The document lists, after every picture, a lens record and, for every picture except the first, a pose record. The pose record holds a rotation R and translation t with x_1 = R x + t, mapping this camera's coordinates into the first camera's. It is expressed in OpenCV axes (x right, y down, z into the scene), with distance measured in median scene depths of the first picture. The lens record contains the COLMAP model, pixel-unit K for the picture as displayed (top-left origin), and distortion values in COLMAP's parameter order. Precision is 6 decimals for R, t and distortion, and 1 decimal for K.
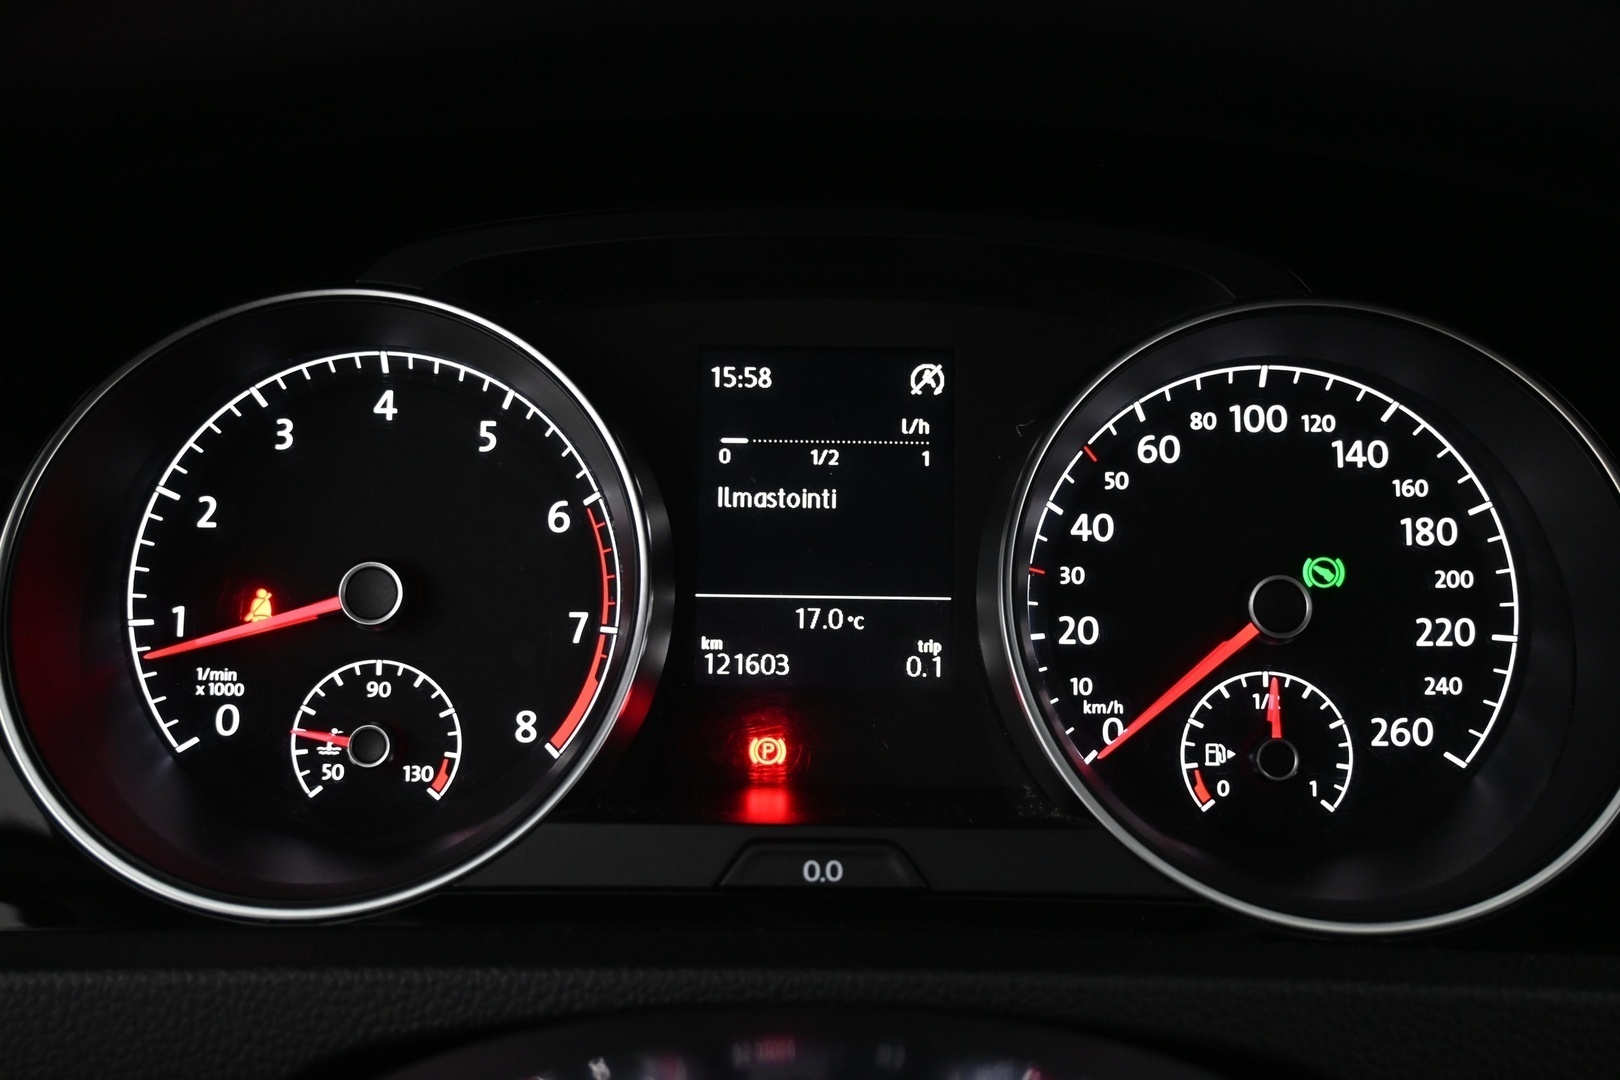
lens RADIAL K [[1720.2, 0, 813.4], [0, 1720.2, 553.9], [0, 0, 1]] dist [-0.002885, 0.000000]
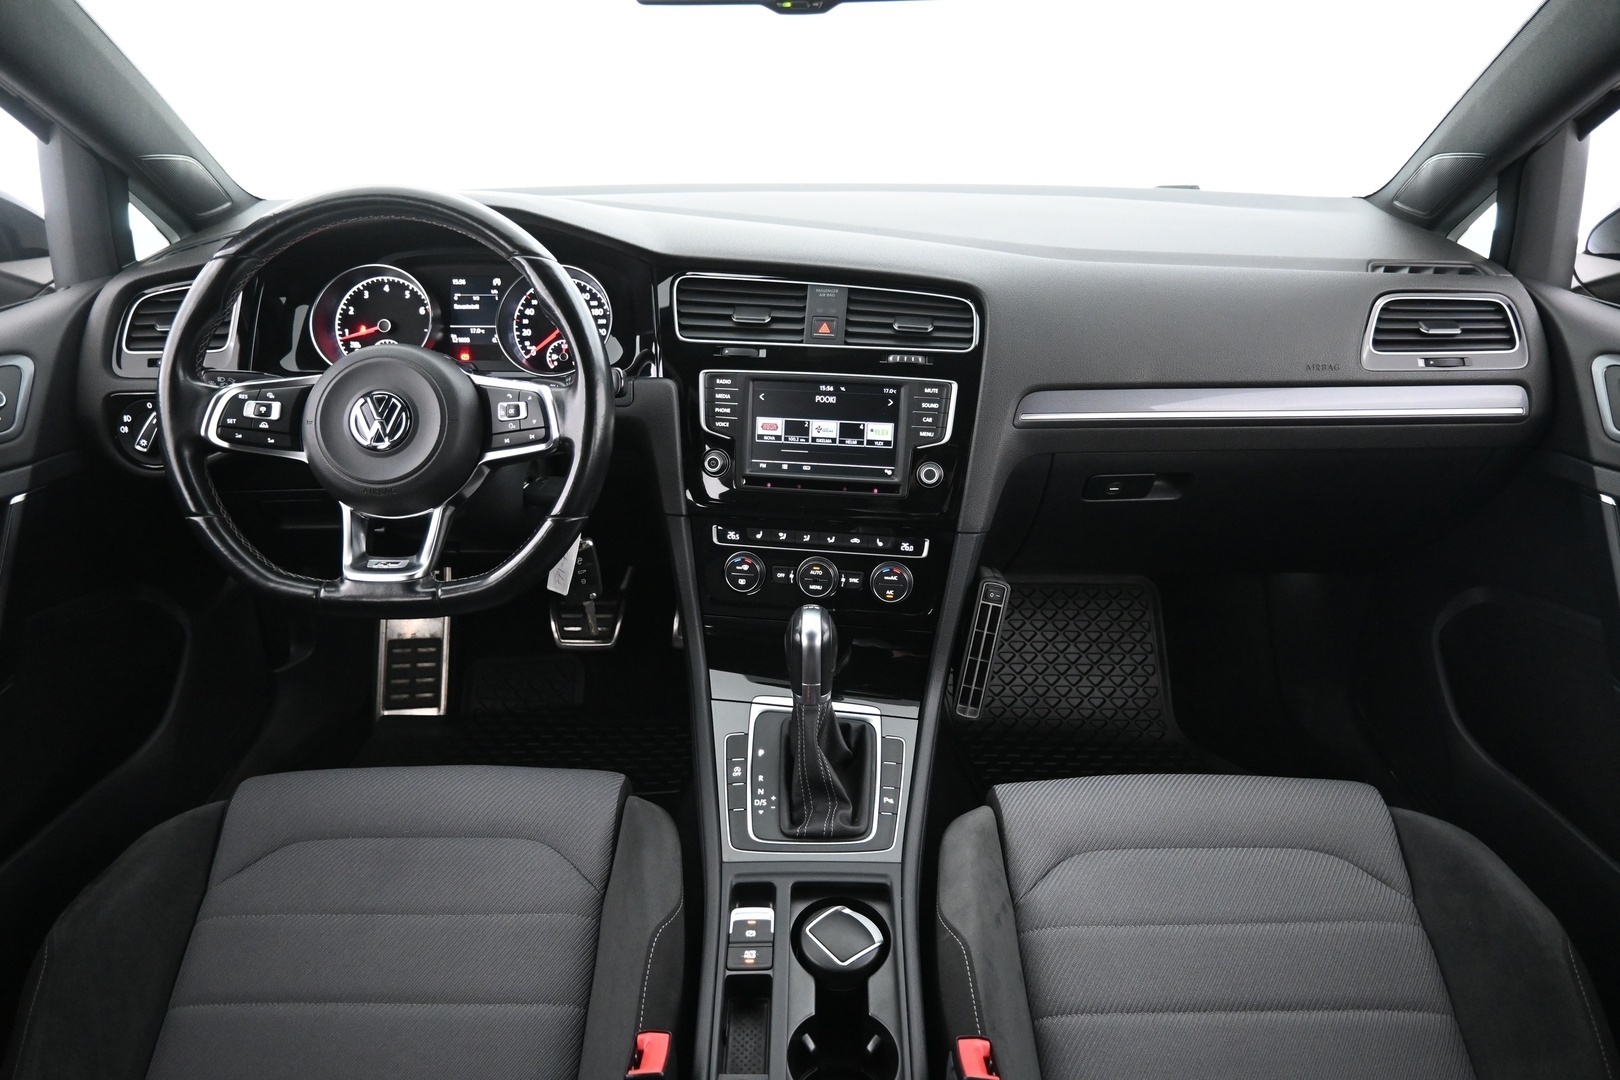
lens RADIAL K [[1097.9, 0, 810.6], [0, 1097.9, 550.2], [0, 0, 1]] dist [-0.001194, -0.000786]
pose [[0.999890, -0.011963, 0.008743, 0.941992], [0.010981, 0.994426, 0.104859, 0.347587], [-0.009948, -0.104751, 0.994449, -2.247930]]
